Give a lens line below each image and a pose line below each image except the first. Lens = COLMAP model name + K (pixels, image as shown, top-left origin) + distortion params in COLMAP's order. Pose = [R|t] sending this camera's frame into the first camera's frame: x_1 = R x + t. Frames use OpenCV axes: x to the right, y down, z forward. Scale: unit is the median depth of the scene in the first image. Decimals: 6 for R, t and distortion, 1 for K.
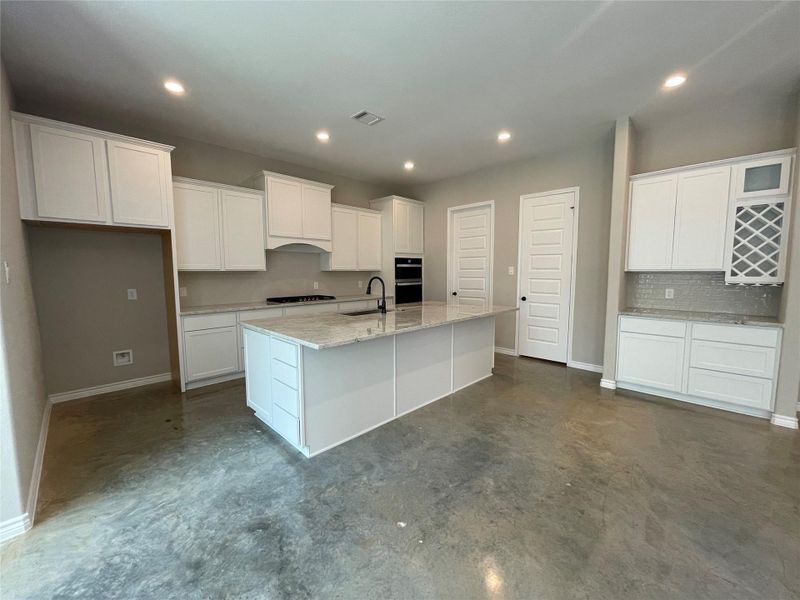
lens RADIAL K [[324.0, 0, 395.6], [0, 324.0, 299.8], [0, 0, 1]] dist [0.001769, 0.000249]
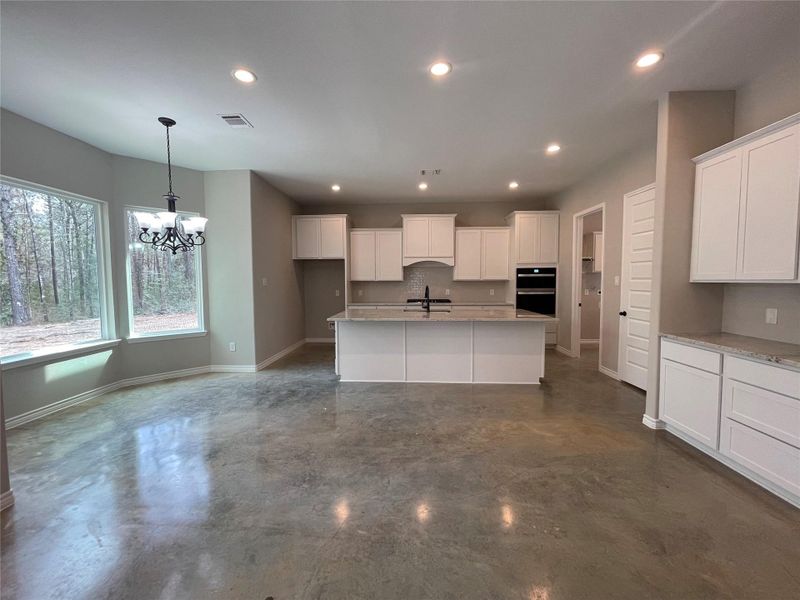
lens RADIAL K [[324.0, 0, 395.6], [0, 324.0, 299.8], [0, 0, 1]] dist [0.001769, 0.000249]
pose [[0.672704, 0.045070, -0.738537, 0.707349], [-0.063905, 0.997952, 0.002691, -0.003766], [0.737146, 0.045386, 0.674207, -0.021819]]
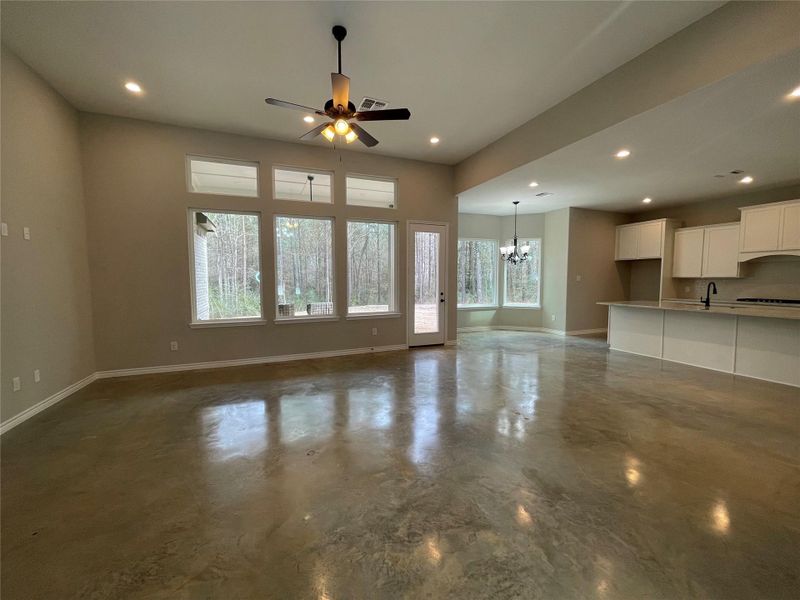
lens RADIAL K [[324.0, 0, 395.6], [0, 324.0, 299.8], [0, 0, 1]] dist [0.001769, 0.000249]
pose [[-0.385707, 0.065276, -0.920309, 1.524945], [-0.079634, 0.991416, 0.103694, -0.022421], [0.919178, 0.113283, -0.377198, 0.191491]]
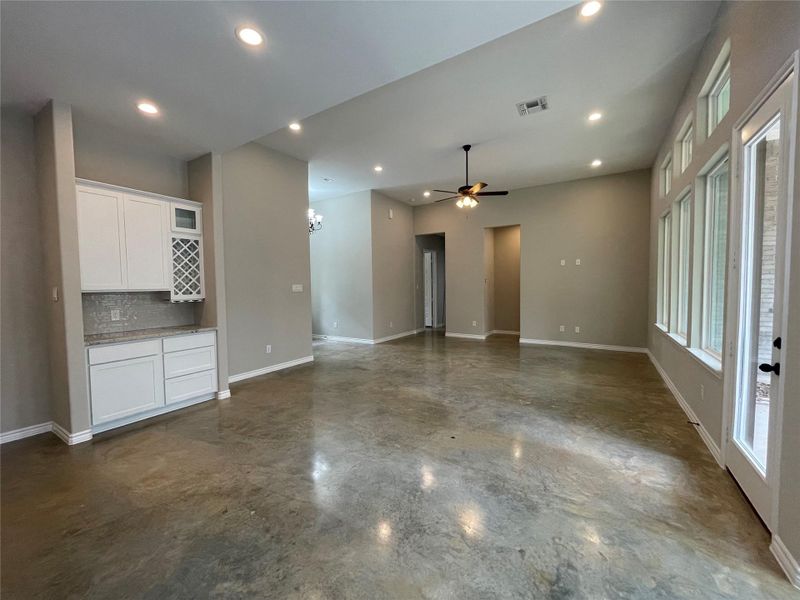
lens RADIAL K [[324.0, 0, 395.6], [0, 324.0, 299.8], [0, 0, 1]] dist [0.001769, 0.000249]
pose [[-0.217511, -0.038188, 0.975311, -0.223317], [0.101199, 0.992967, 0.061449, -0.033794], [-0.970798, 0.112066, -0.212116, 0.343859]]
